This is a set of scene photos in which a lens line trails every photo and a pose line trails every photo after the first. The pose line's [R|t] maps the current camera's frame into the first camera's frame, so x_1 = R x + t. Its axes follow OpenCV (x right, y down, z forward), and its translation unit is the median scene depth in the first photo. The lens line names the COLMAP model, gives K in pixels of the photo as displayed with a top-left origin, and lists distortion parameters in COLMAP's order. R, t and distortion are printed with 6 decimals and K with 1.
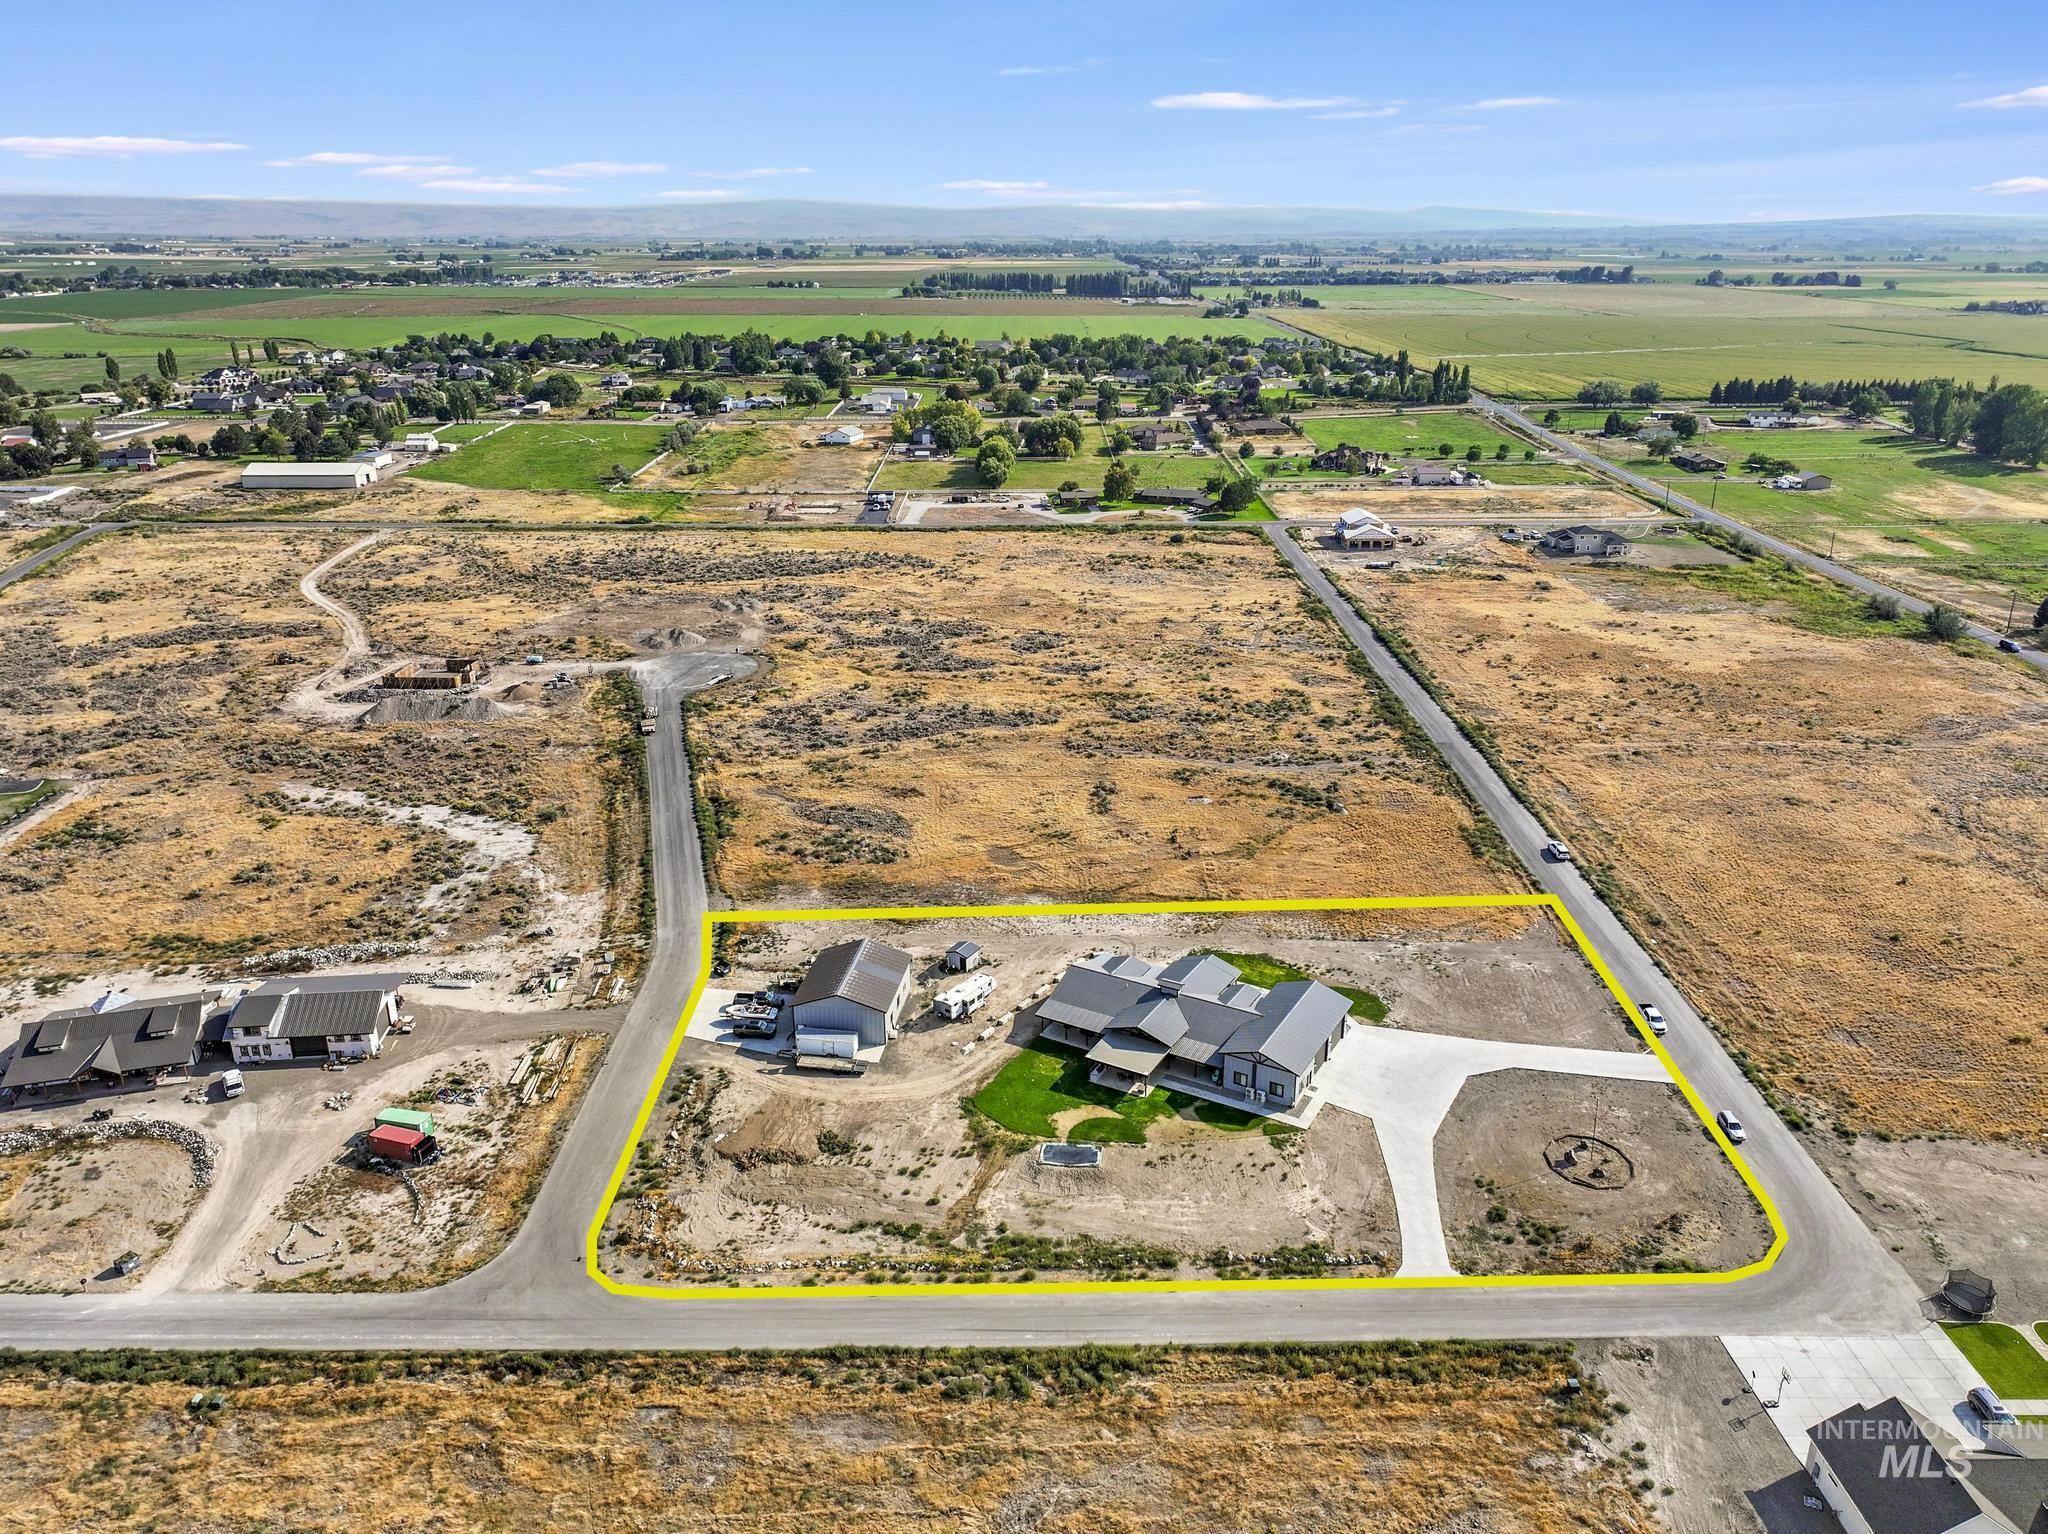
lens RADIAL K [[1450.7, 0, 1032.6], [0, 1450.7, 768.9], [0, 0, 1]] dist [0.001479, 0.009603]
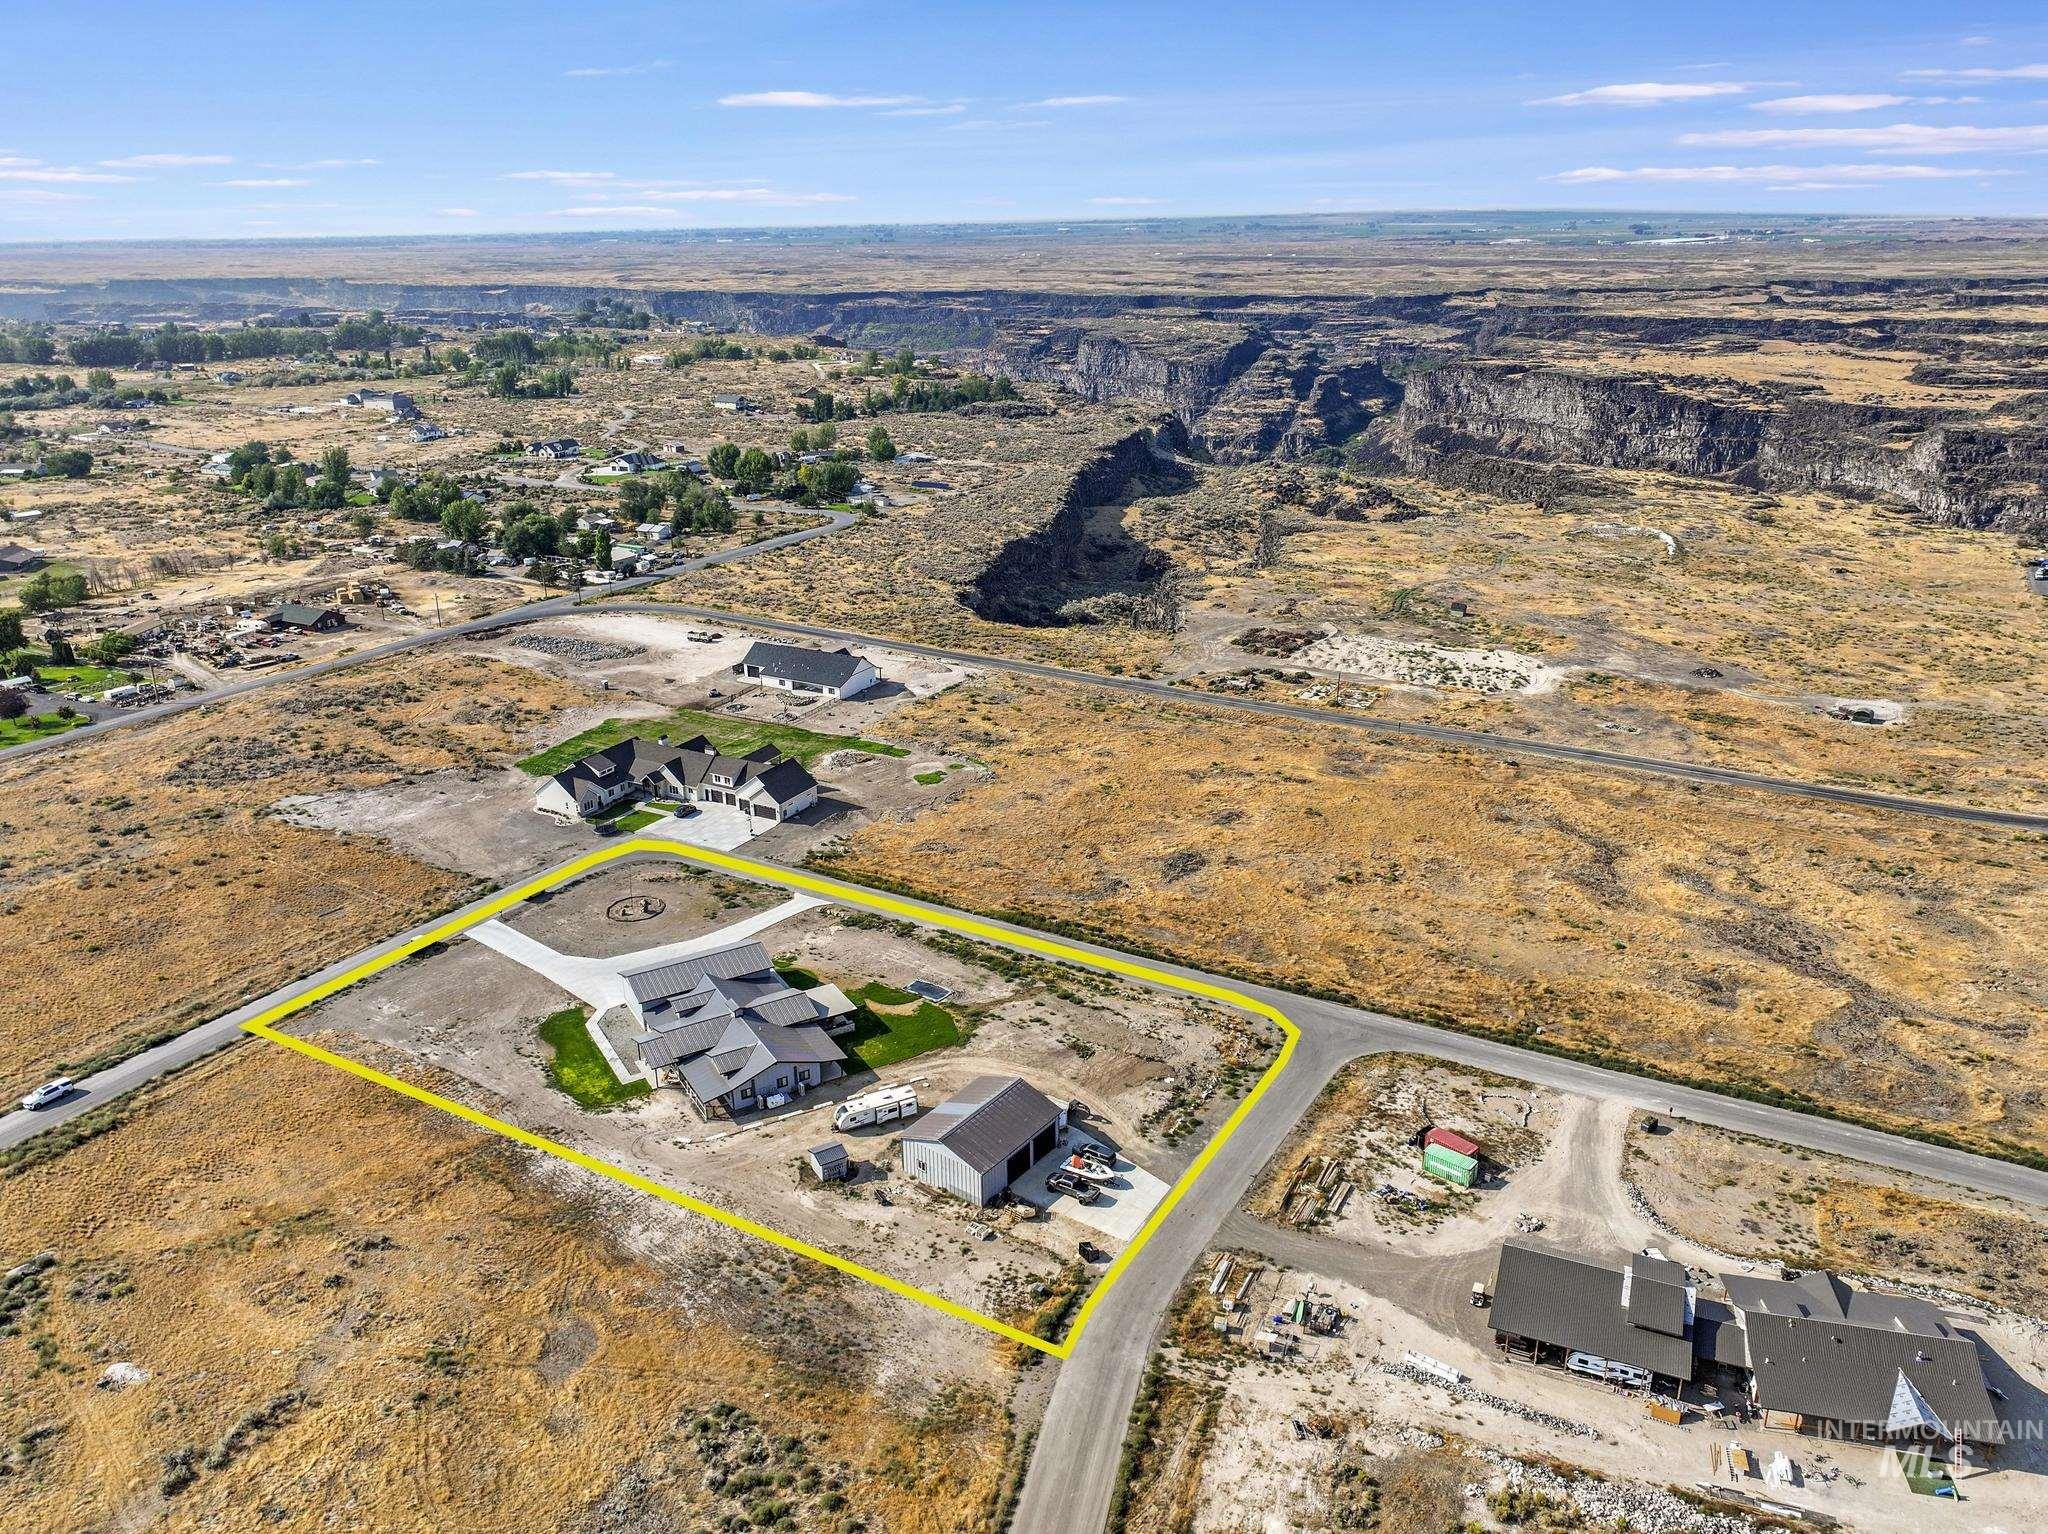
lens RADIAL K [[1450.7, 0, 1032.6], [0, 1450.7, 768.9], [0, 0, 1]] dist [0.001479, 0.009603]
pose [[-0.875860, -0.158091, 0.455935, -0.644595], [0.179972, 0.769637, 0.612592, -0.695657], [-0.447750, 0.618600, -0.645642, 1.747161]]
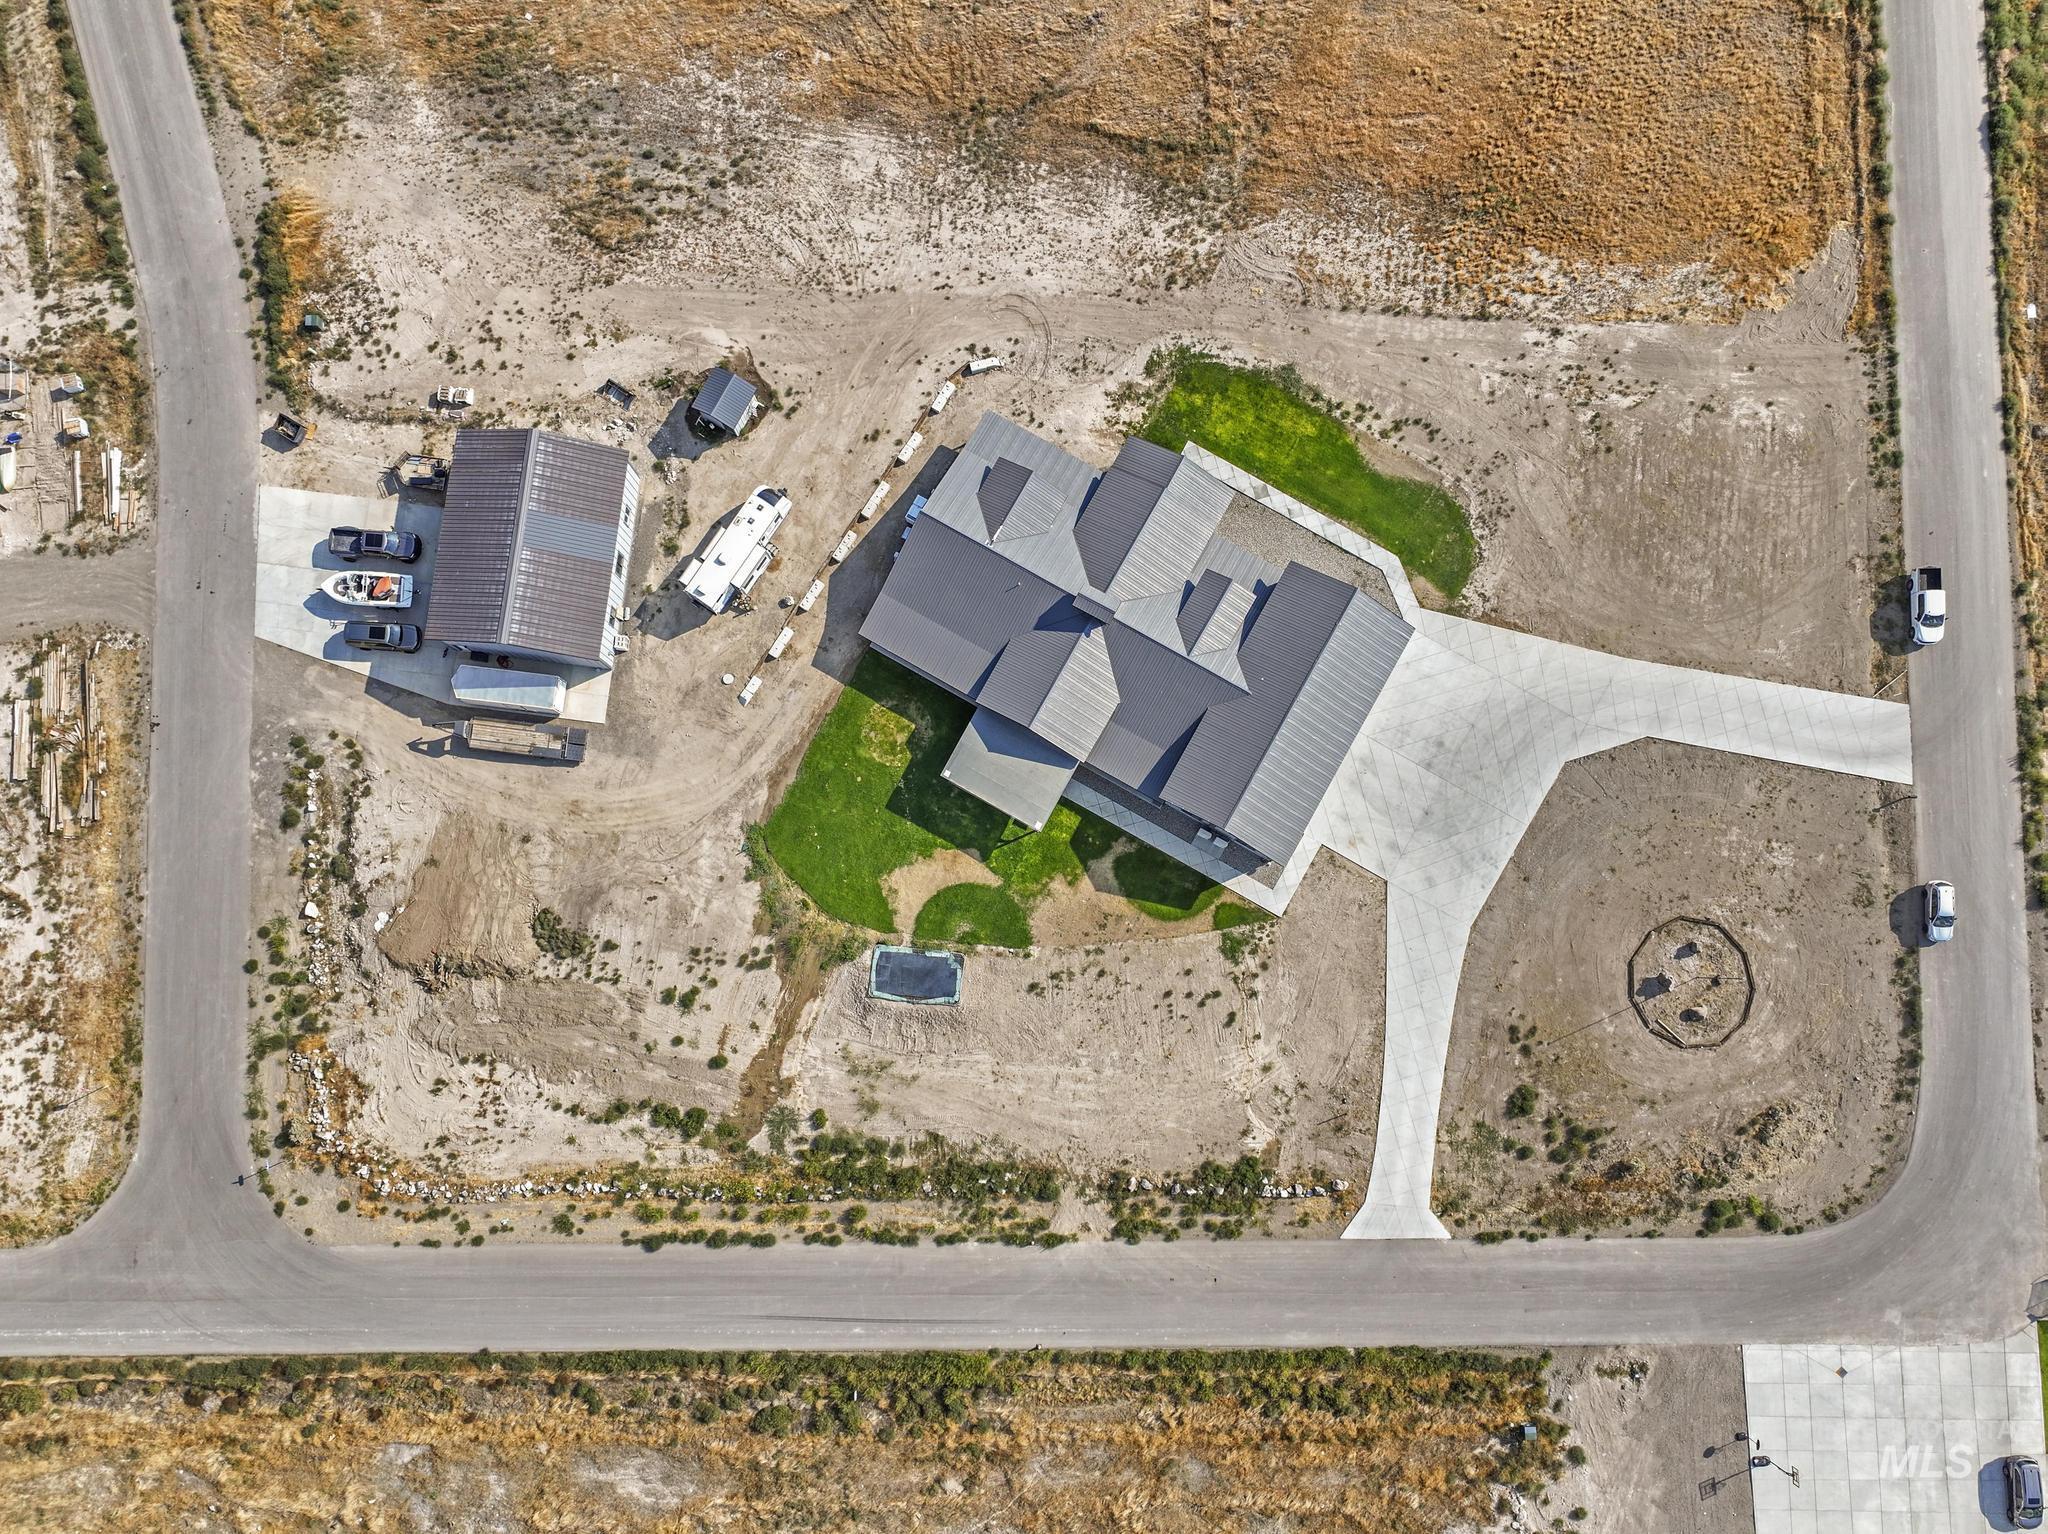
lens RADIAL K [[1450.7, 0, 1032.6], [0, 1450.7, 768.9], [0, 0, 1]] dist [0.001479, 0.009603]
pose [[0.999957, -0.009252, -0.000038, 0.083846], [0.003936, 0.421625, 0.906762, -0.392235], [-0.008374, -0.906723, 0.421643, 0.839999]]
